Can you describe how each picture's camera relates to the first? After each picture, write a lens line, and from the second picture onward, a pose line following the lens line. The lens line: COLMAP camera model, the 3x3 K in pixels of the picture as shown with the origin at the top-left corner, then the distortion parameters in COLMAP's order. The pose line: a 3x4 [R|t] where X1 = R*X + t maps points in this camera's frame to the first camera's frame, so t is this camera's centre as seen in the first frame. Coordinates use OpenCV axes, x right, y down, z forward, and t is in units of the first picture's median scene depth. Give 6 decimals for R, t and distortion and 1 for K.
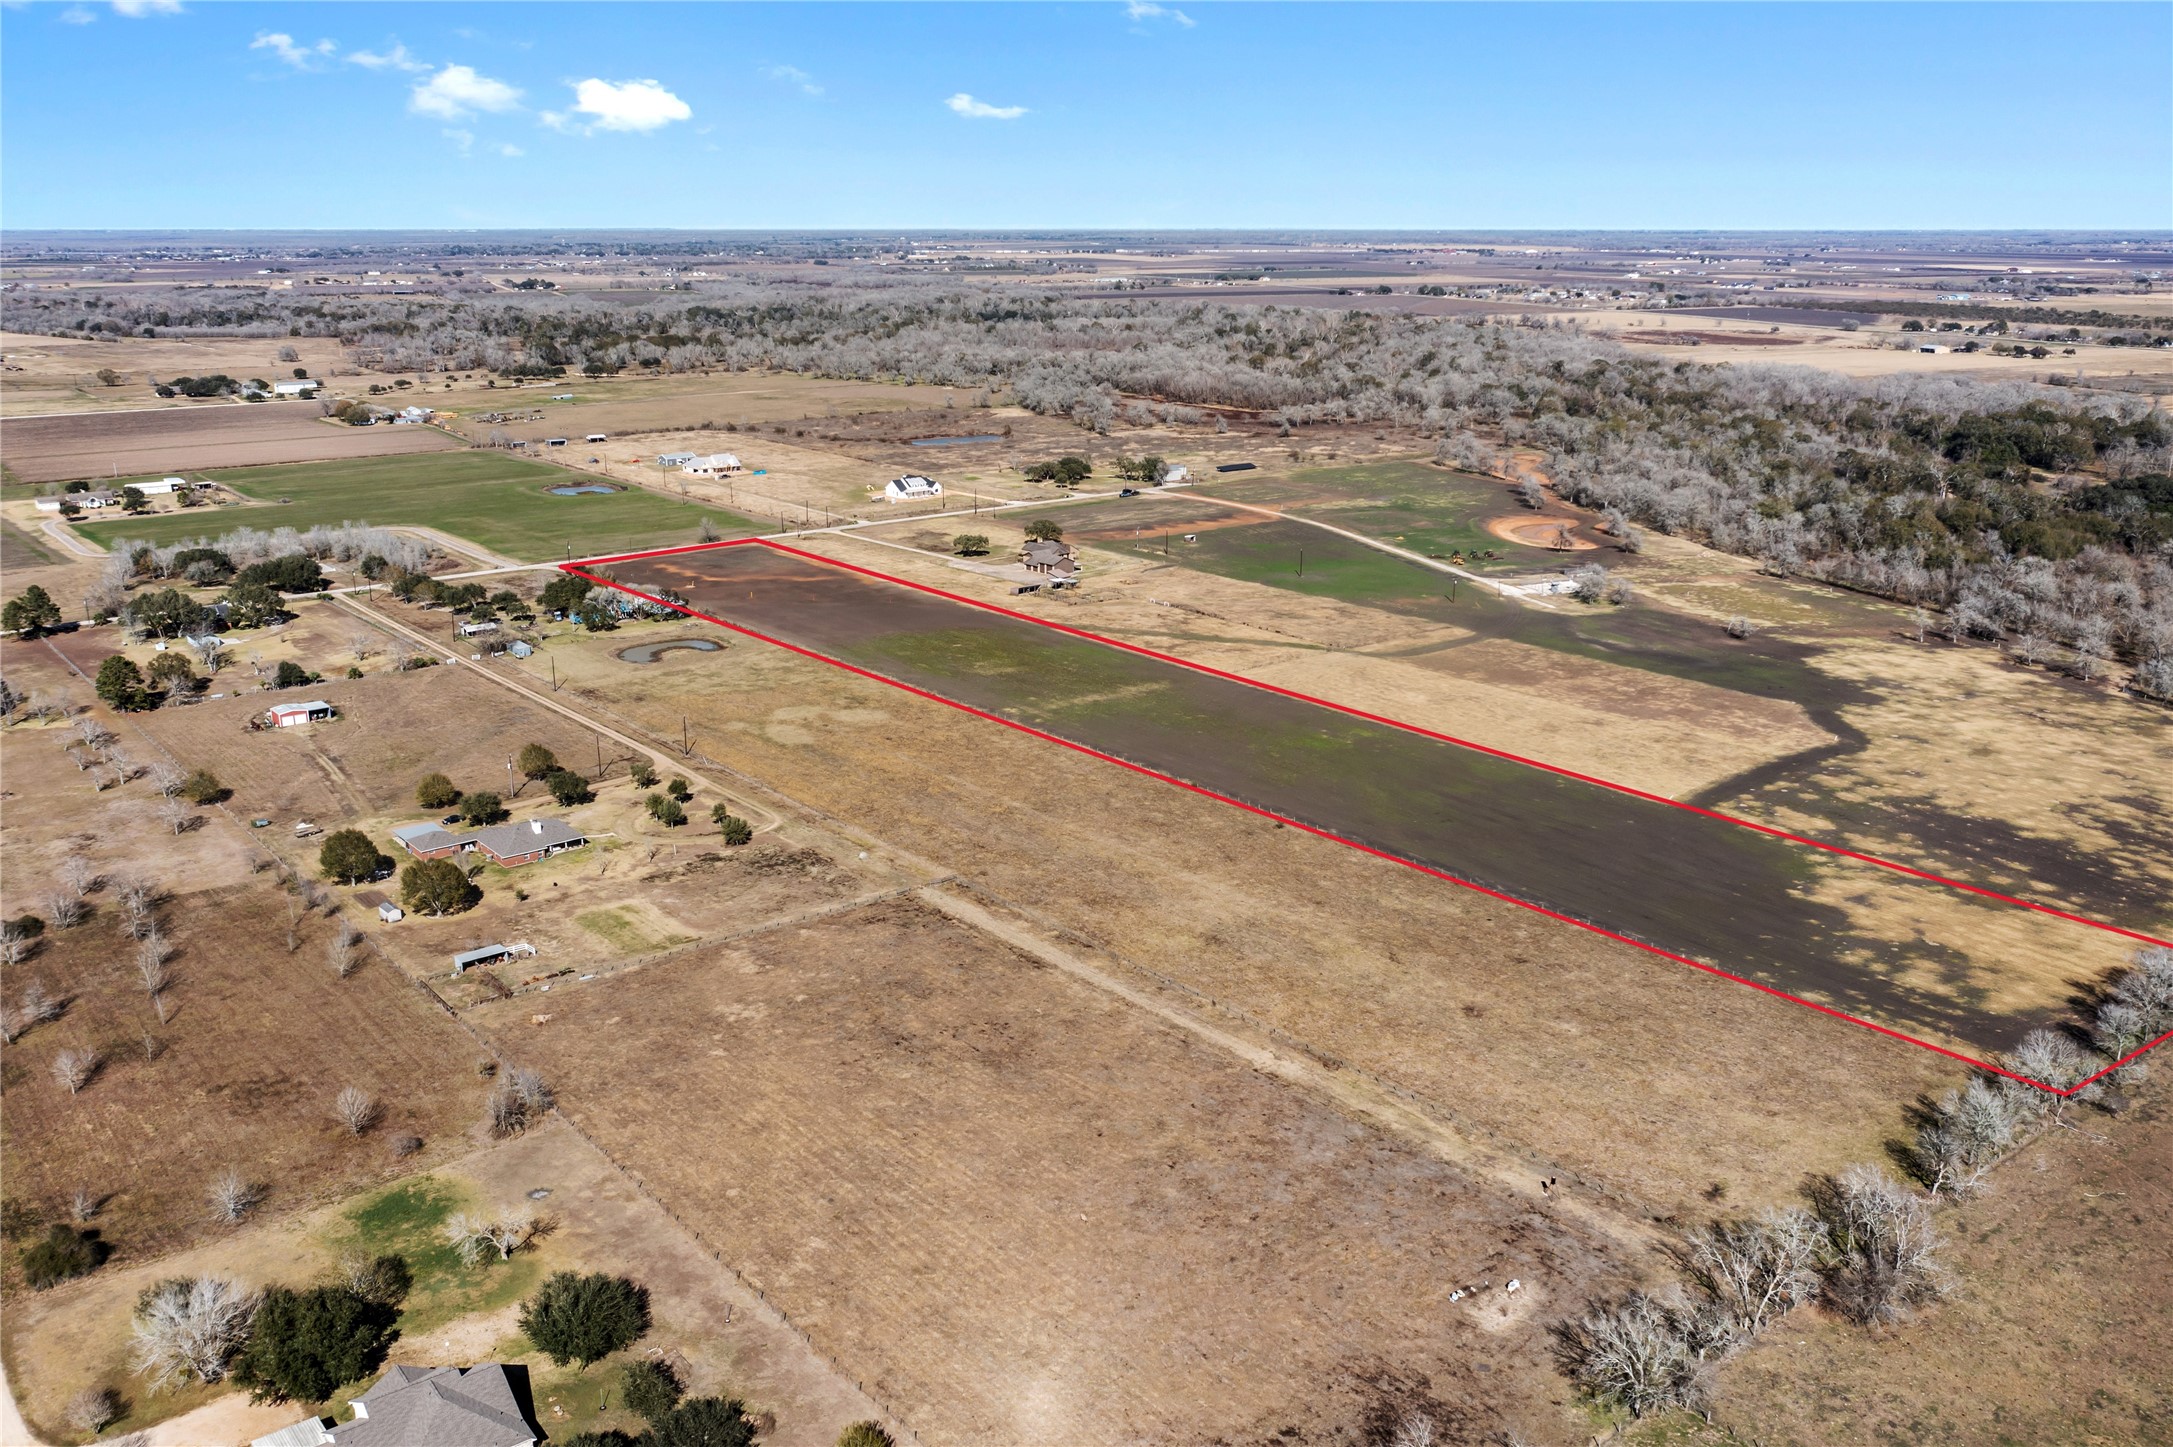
lens RADIAL K [[1803.6, 0, 1075.6], [0, 1803.6, 354.1], [0, 0, 1]] dist [-0.011225, 0.001458]
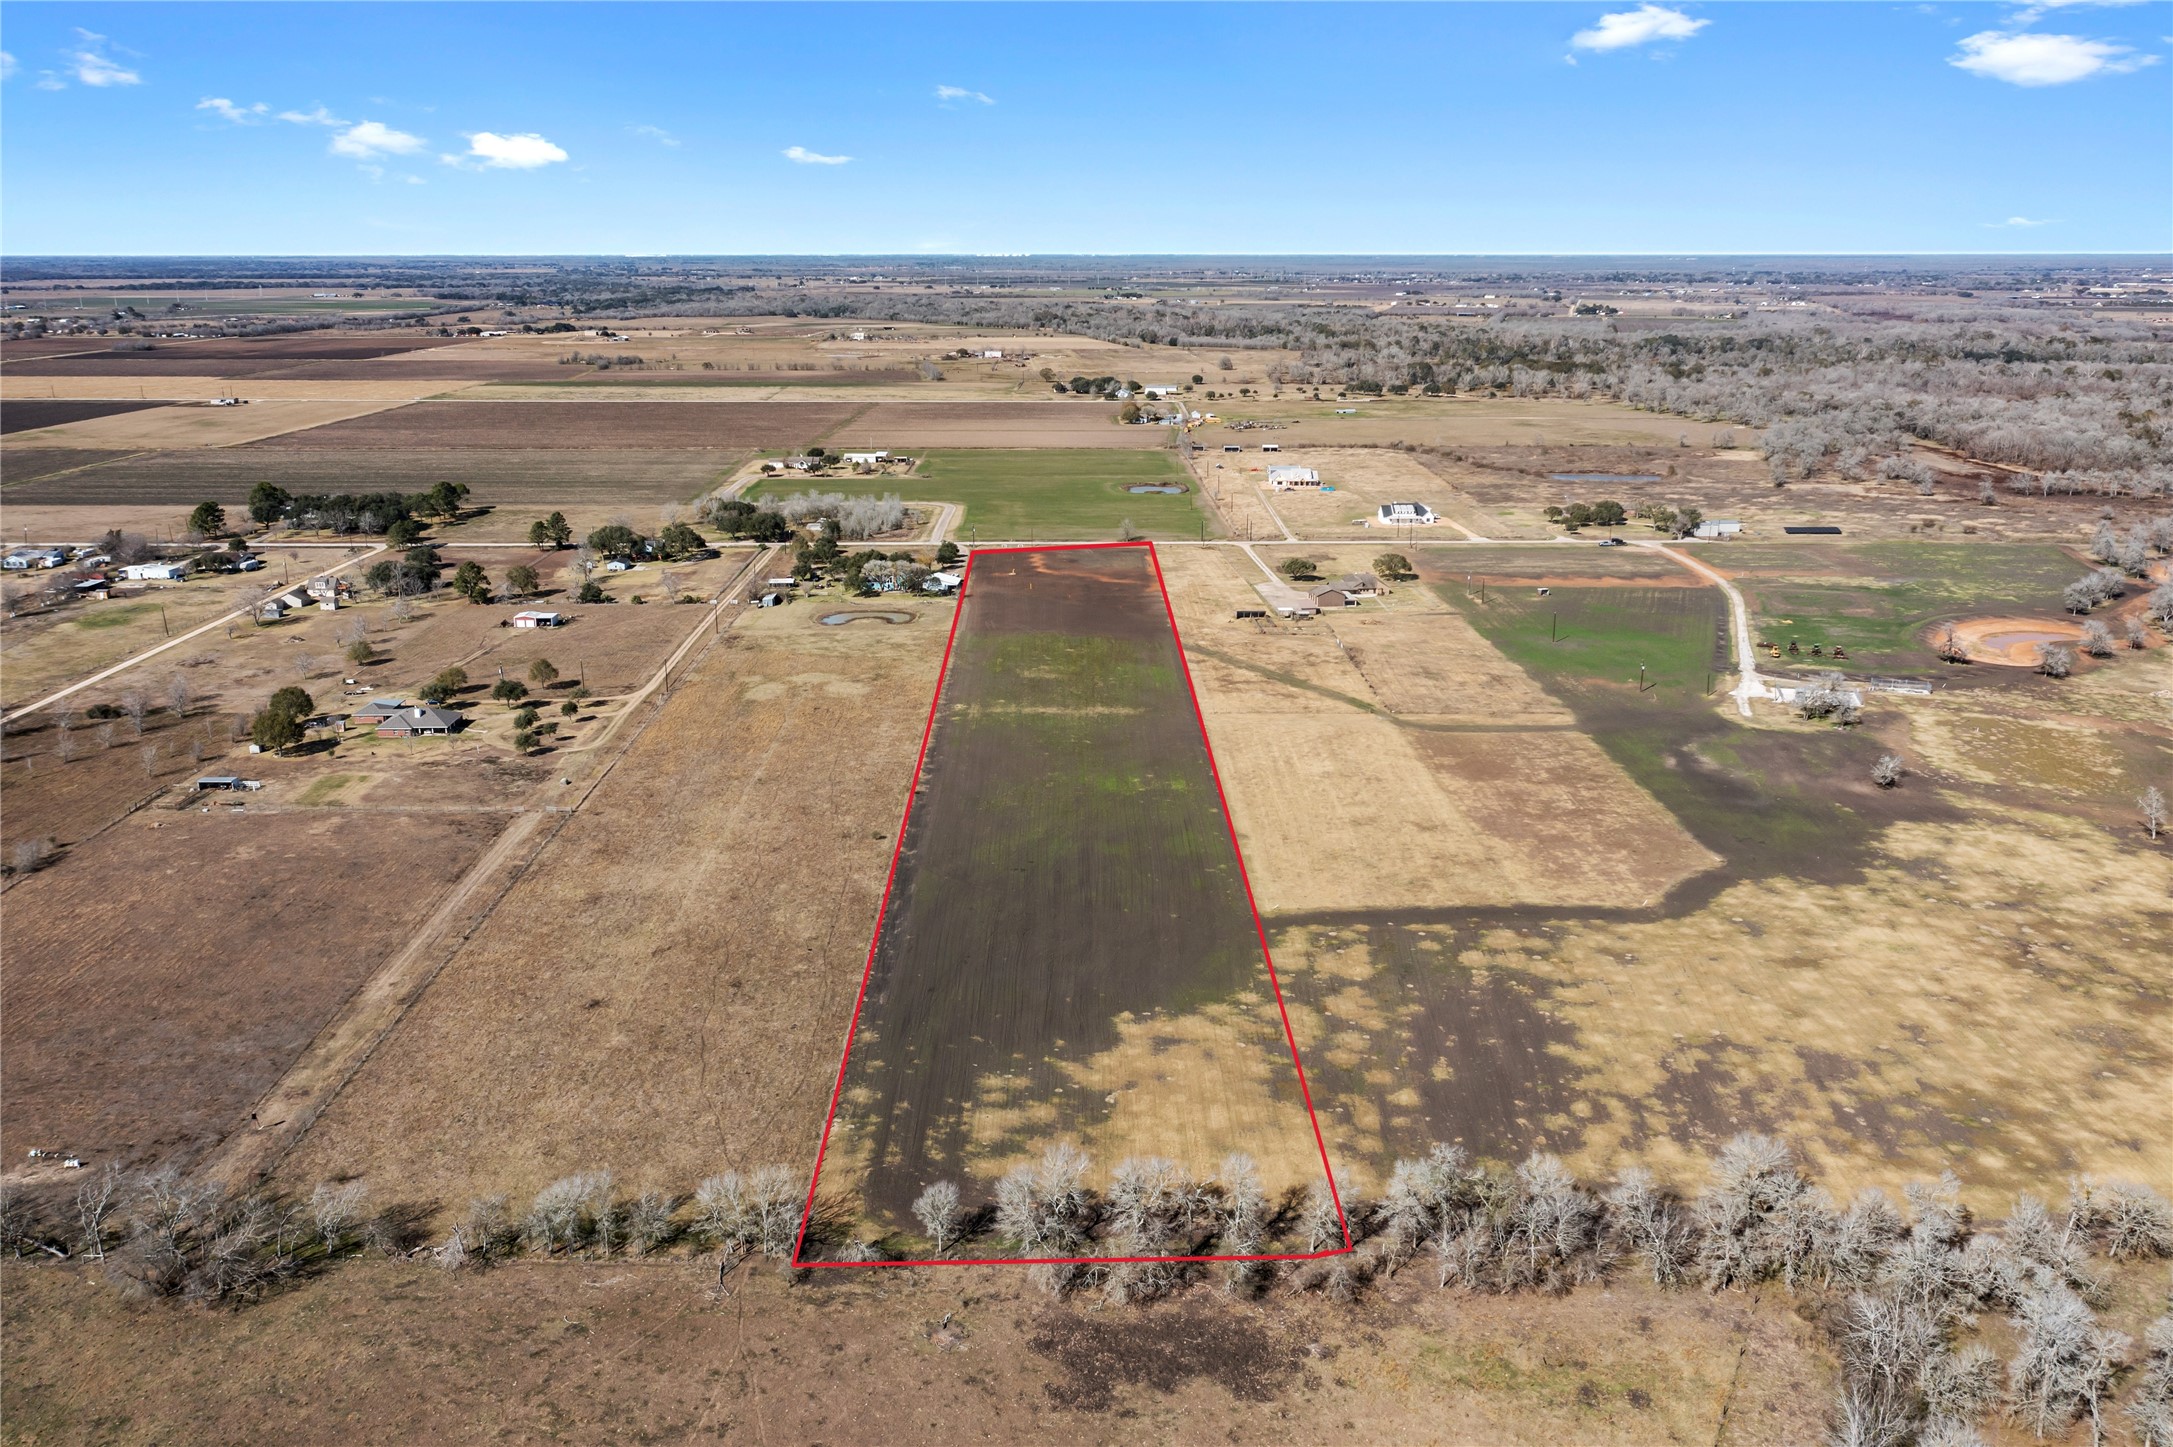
lens RADIAL K [[1782.1, 0, 1088.1], [0, 1782.1, 352.4], [0, 0, 1]] dist [-0.013390, 0.006130]
pose [[0.788405, 0.037869, -0.613990, 0.750354], [-0.047475, 0.998872, 0.000645, -0.013265], [0.613322, 0.028641, 0.789313, 0.261476]]
